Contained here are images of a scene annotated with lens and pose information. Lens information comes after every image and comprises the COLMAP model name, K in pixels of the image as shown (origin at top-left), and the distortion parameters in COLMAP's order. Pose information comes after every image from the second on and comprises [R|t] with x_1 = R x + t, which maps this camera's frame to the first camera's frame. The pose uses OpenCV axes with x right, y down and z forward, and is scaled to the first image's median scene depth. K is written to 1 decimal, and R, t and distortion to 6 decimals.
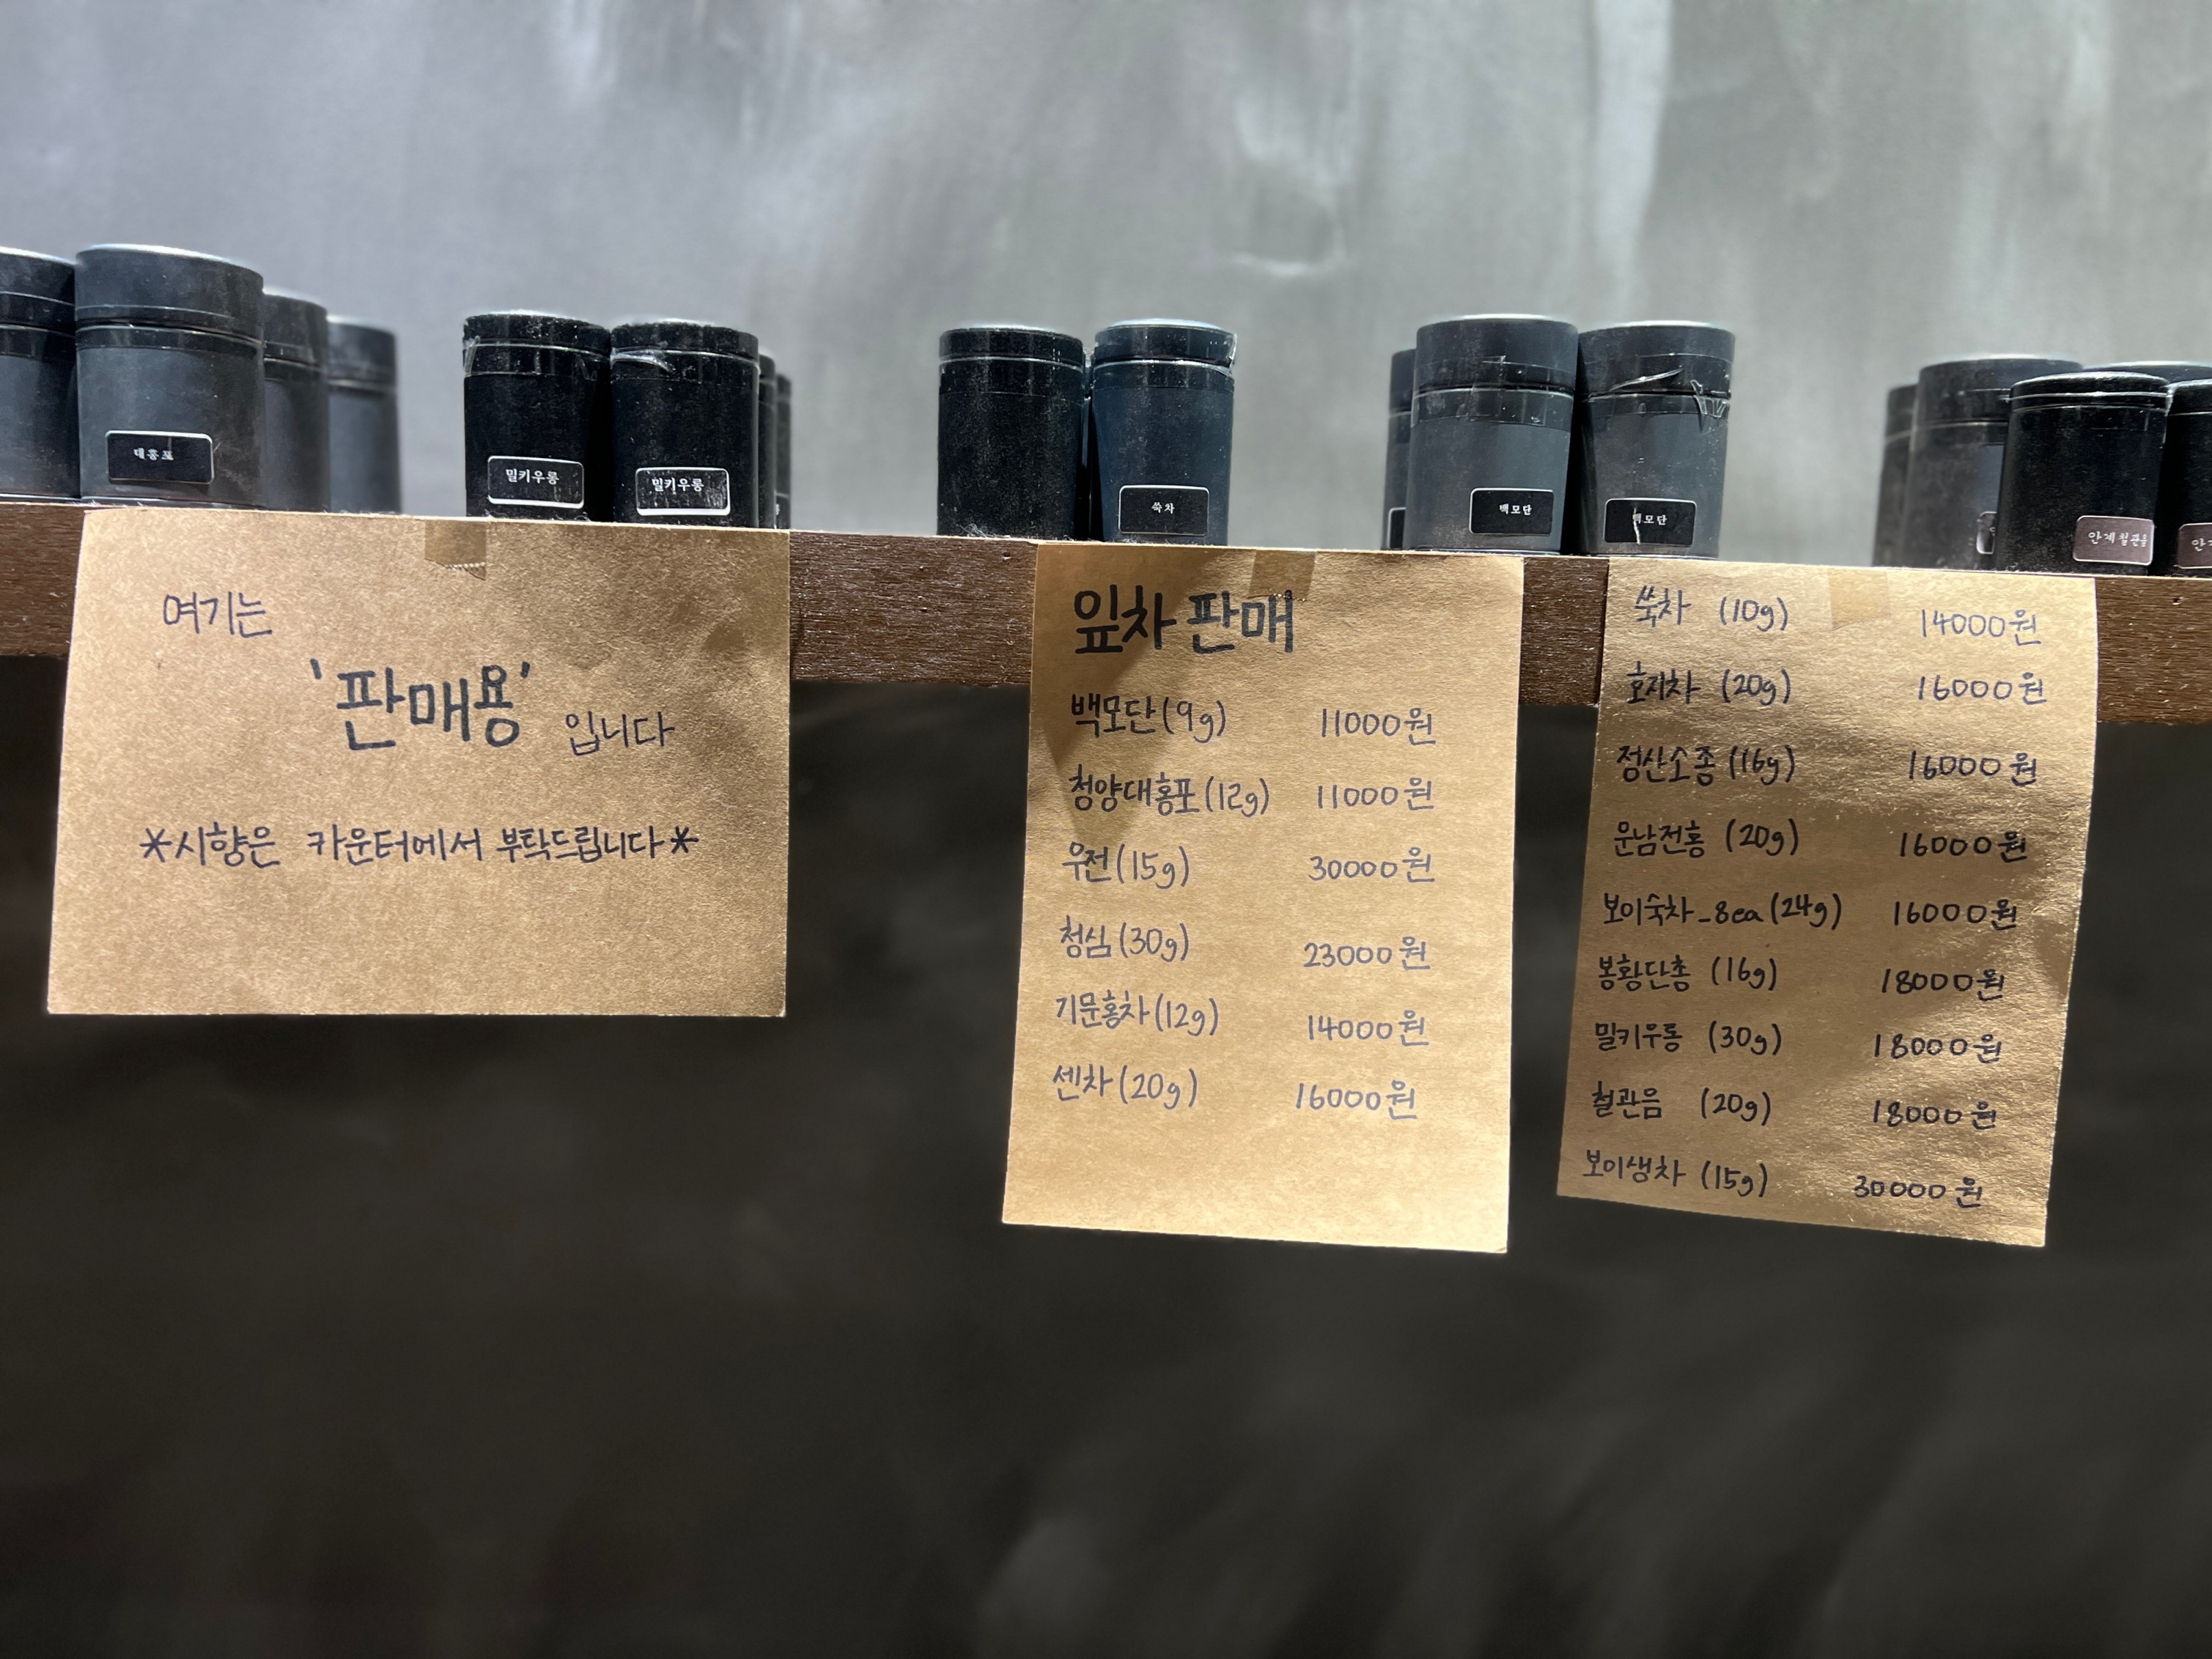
lens RADIAL K [[1677.8, 0, 1114.7], [0, 1677.8, 827.6], [0, 0, 1]] dist [0.031438, -0.055160]
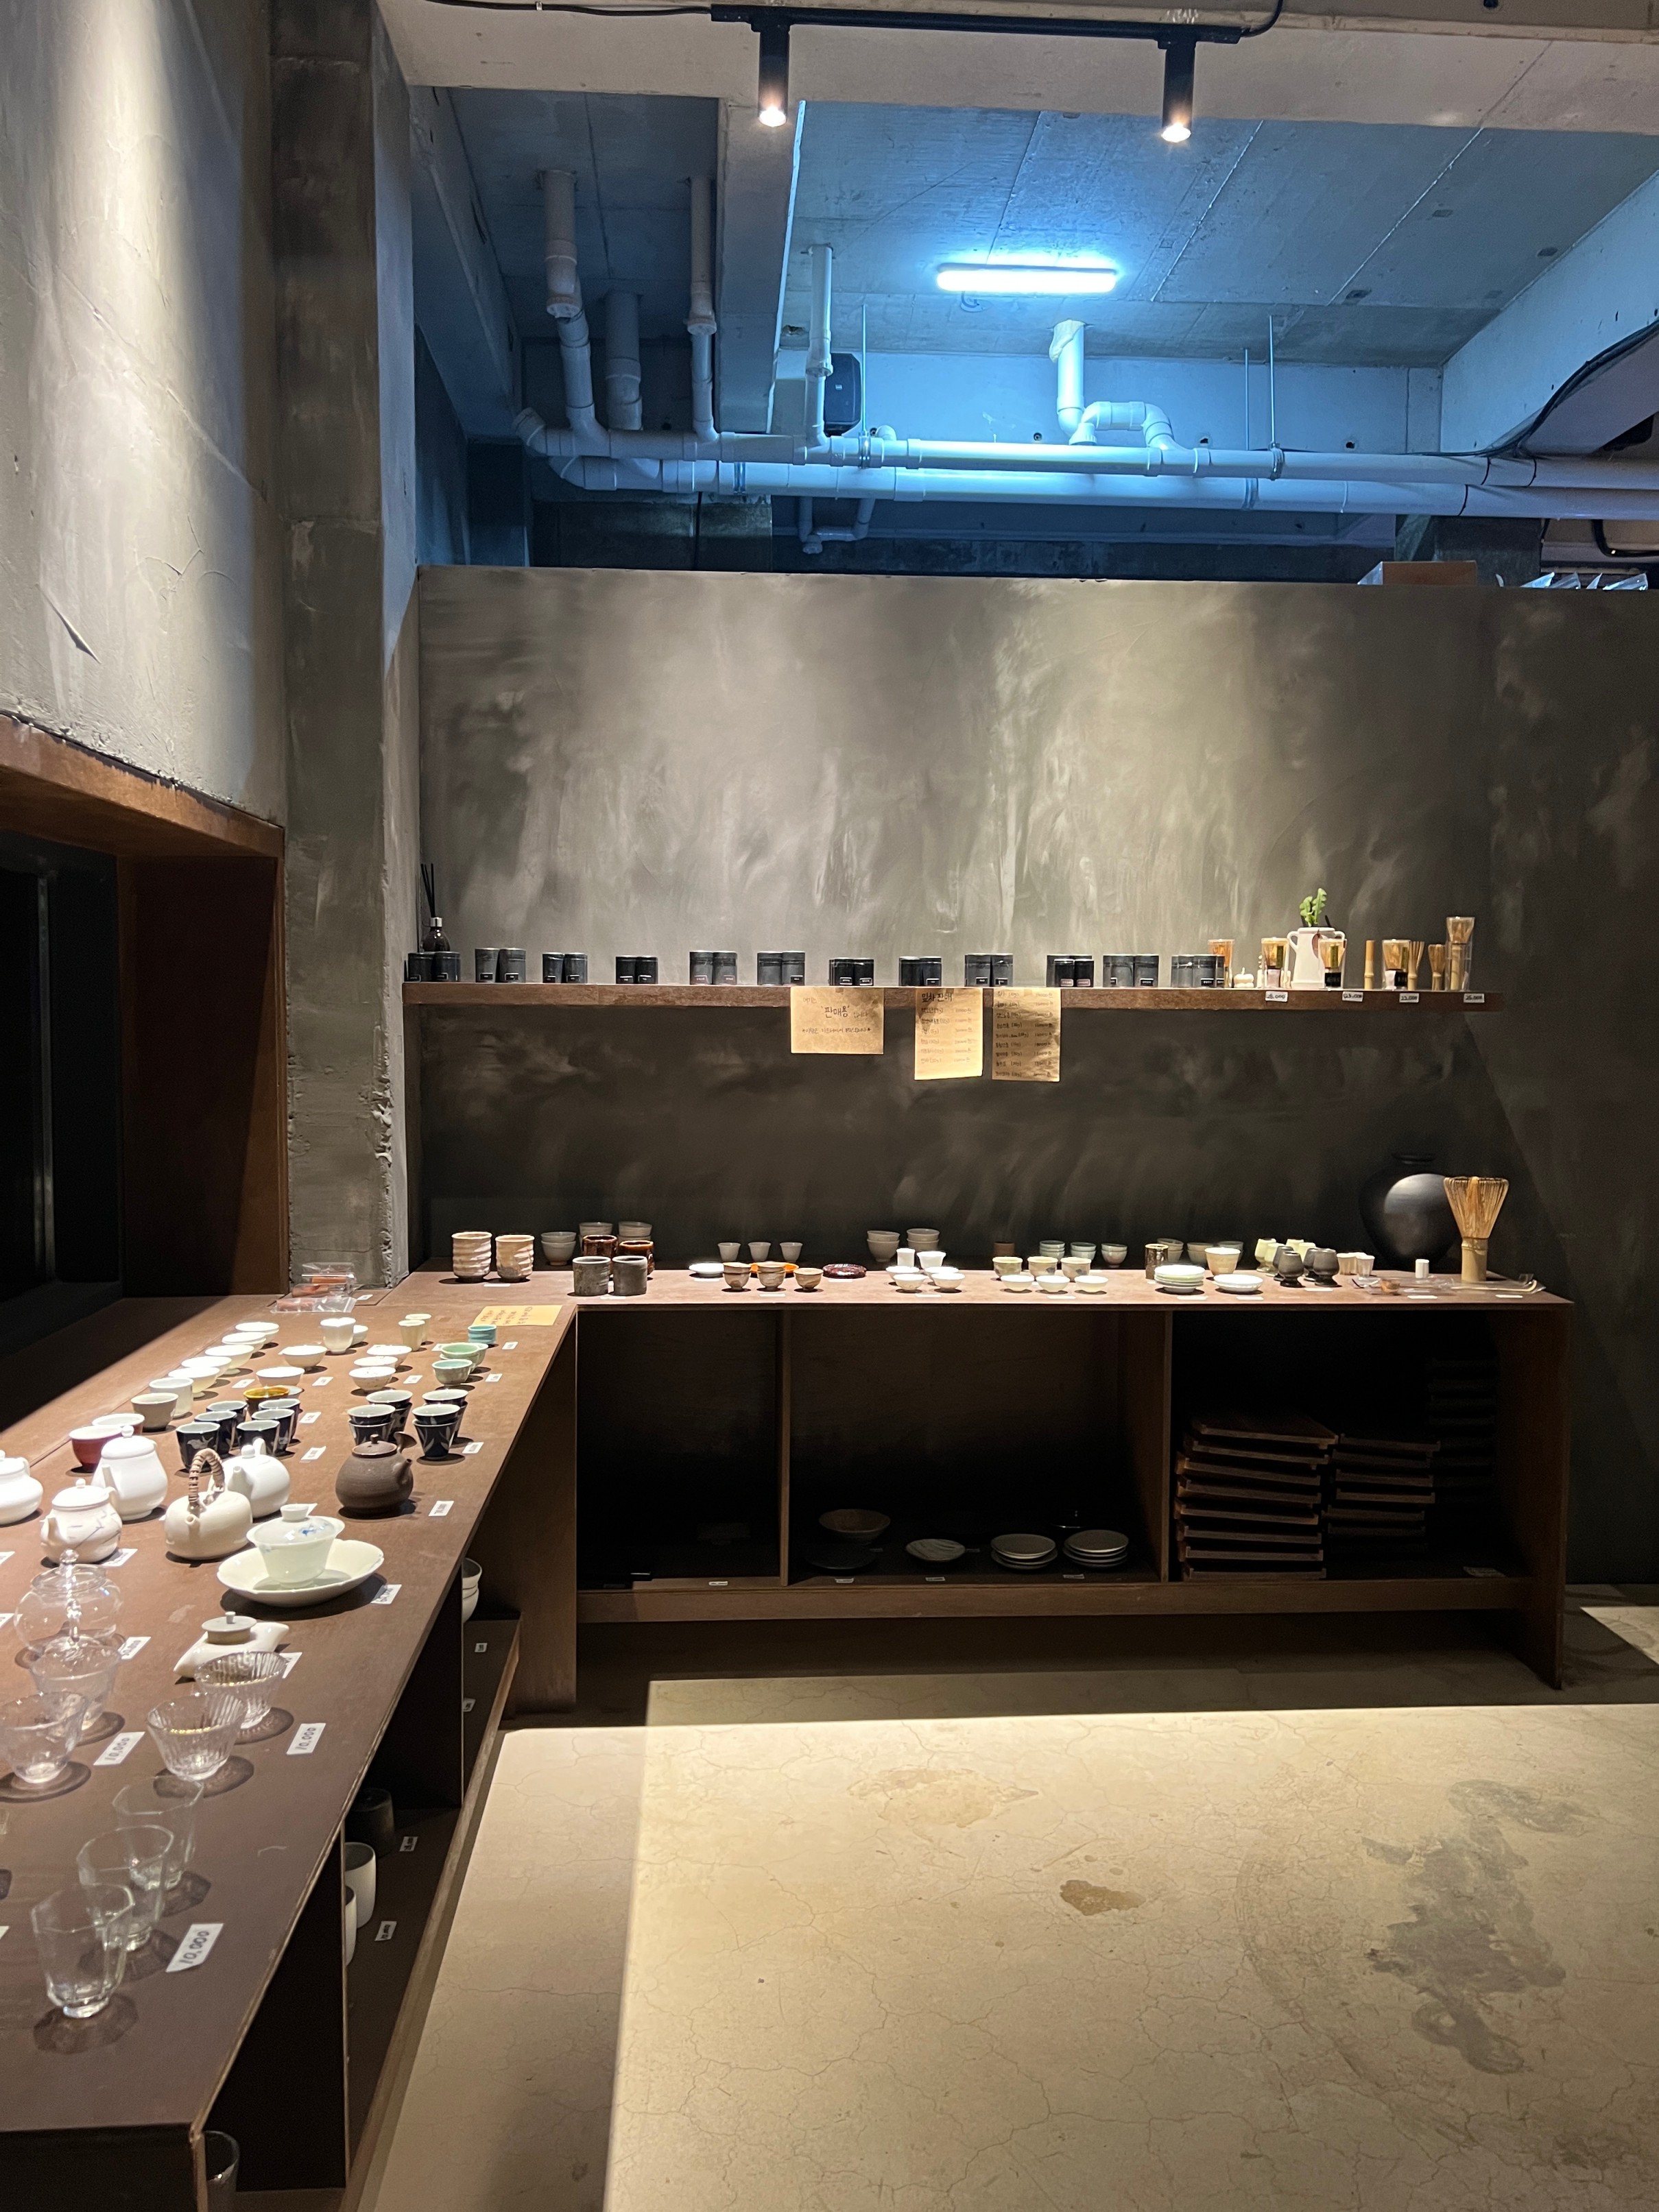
lens RADIAL K [[1677.8, 0, 820.5], [0, 1677.8, 1108.4], [0, 0, 1]] dist [0.031438, -0.055160]
pose [[0.998655, -0.029368, 0.042736, -0.768960], [0.031611, 0.998105, -0.052796, 0.709119], [-0.041104, 0.054076, 0.997690, -6.074106]]
